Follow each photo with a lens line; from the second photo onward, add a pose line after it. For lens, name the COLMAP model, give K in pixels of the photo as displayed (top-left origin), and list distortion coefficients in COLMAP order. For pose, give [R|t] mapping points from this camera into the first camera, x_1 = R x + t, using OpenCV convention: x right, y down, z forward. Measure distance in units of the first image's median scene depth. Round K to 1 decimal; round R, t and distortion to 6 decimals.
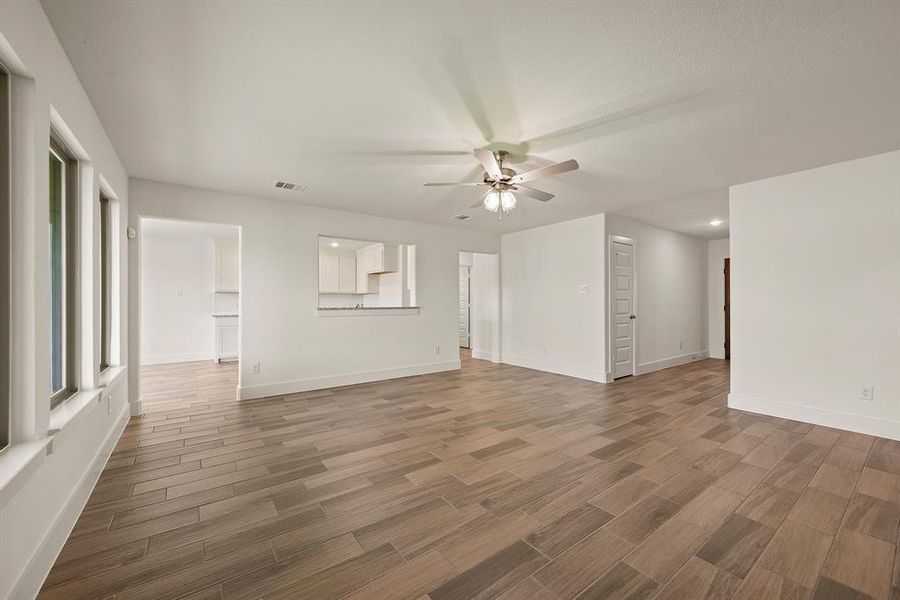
lens RADIAL K [[352.3, 0, 459.4], [0, 352.3, 300.6], [0, 0, 1]] dist [-0.002950, -0.000126]
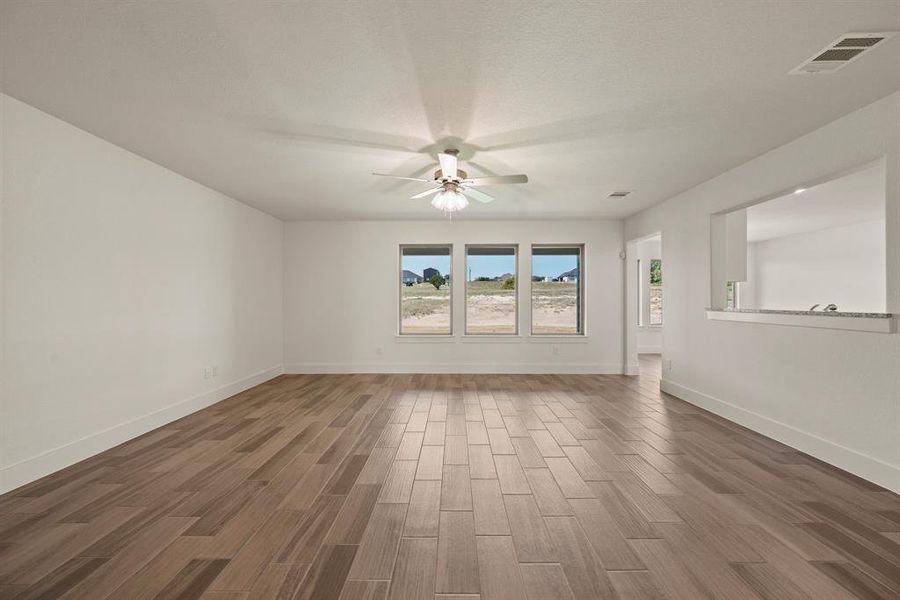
lens RADIAL K [[356.7, 0, 453.0], [0, 356.7, 299.4], [0, 0, 1]] dist [-0.000512, -0.000208]
pose [[-0.609410, -0.000141, -0.792855, 0.861773], [0.002638, 0.999994, -0.002206, 0.002273], [0.792851, -0.003436, -0.609406, 1.522324]]
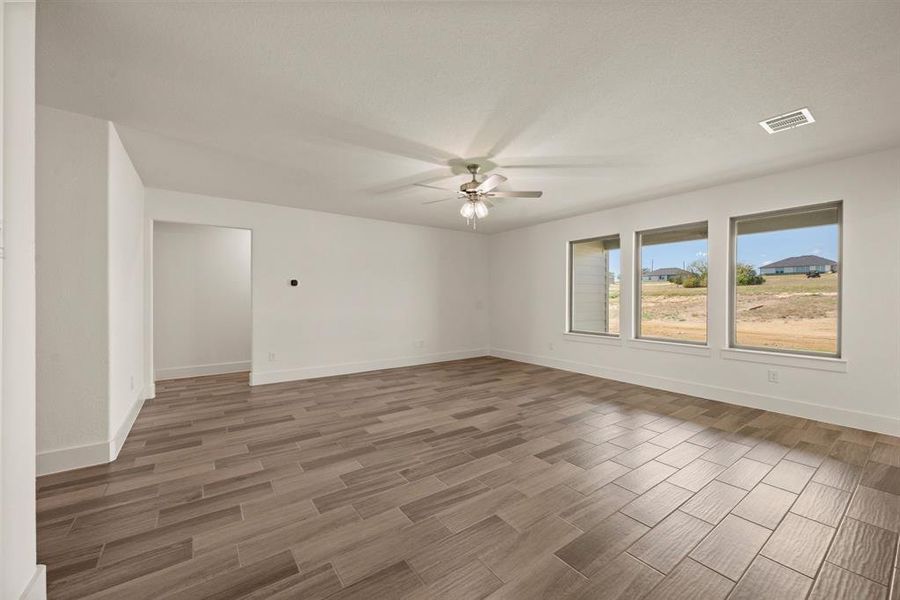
lens RADIAL K [[356.7, 0, 449.7], [0, 356.7, 300.4], [0, 0, 1]] dist [-0.000512, -0.000208]
pose [[-0.999504, -0.000408, 0.031499, 0.149828], [-0.000178, 0.999973, 0.007282, 0.001964], [-0.031501, 0.007273, -0.999477, 2.021492]]
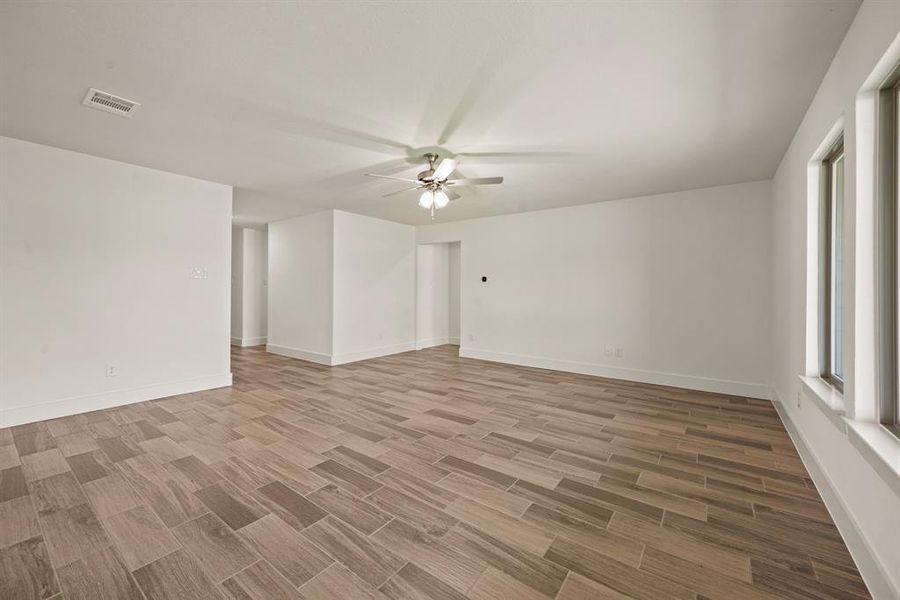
lens RADIAL K [[356.7, 0, 444.0], [0, 356.7, 288.9], [0, 0, 1]] dist [-0.000512, -0.000208]
pose [[-0.264988, 0.005325, 0.964237, -0.899804], [-0.007926, 0.999939, -0.007700, 0.004148], [-0.964219, -0.009683, -0.264930, 1.177780]]
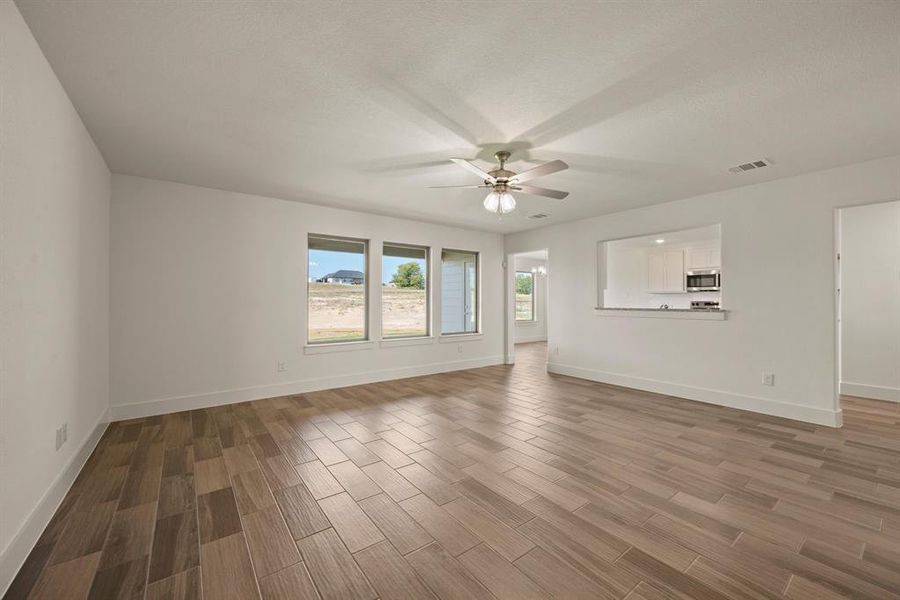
lens RADIAL K [[356.7, 0, 452.7], [0, 356.7, 299.2], [0, 0, 1]] dist [-0.000512, -0.000208]
pose [[0.005260, -0.005771, -0.999970, 1.061153], [0.000903, 0.999983, -0.005766, 0.000371], [0.999986, -0.000873, 0.005266, 0.802487]]
